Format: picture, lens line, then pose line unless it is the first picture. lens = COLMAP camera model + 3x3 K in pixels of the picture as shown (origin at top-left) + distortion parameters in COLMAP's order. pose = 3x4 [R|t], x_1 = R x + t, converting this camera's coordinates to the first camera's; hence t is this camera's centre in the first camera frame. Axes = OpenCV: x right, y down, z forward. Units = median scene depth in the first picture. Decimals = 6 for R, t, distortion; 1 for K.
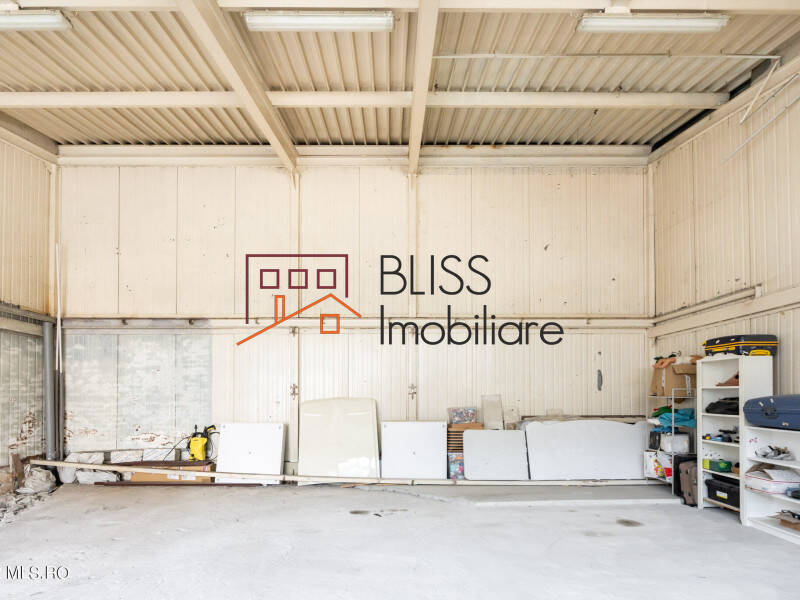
lens RADIAL K [[470.5, 0, 399.6], [0, 470.5, 359.1], [0, 0, 1]] dist [0.000159, 0.001556]
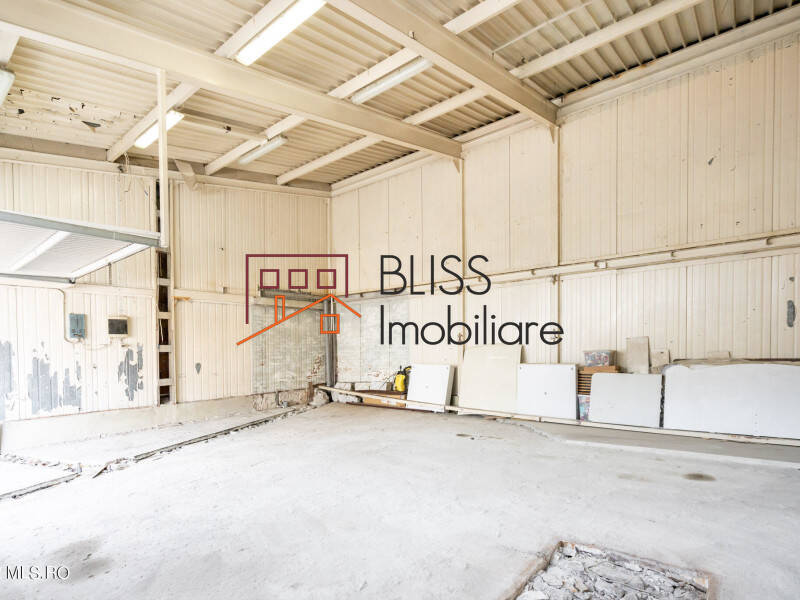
lens RADIAL K [[460.8, 0, 397.9], [0, 460.8, 313.5], [0, 0, 1]] dist [0.002538, 0.002361]
pose [[0.748572, -0.065776, -0.659783, 0.487893], [0.075777, 0.997034, -0.013423, 0.005557], [0.658709, -0.039949, 0.751336, -0.011726]]
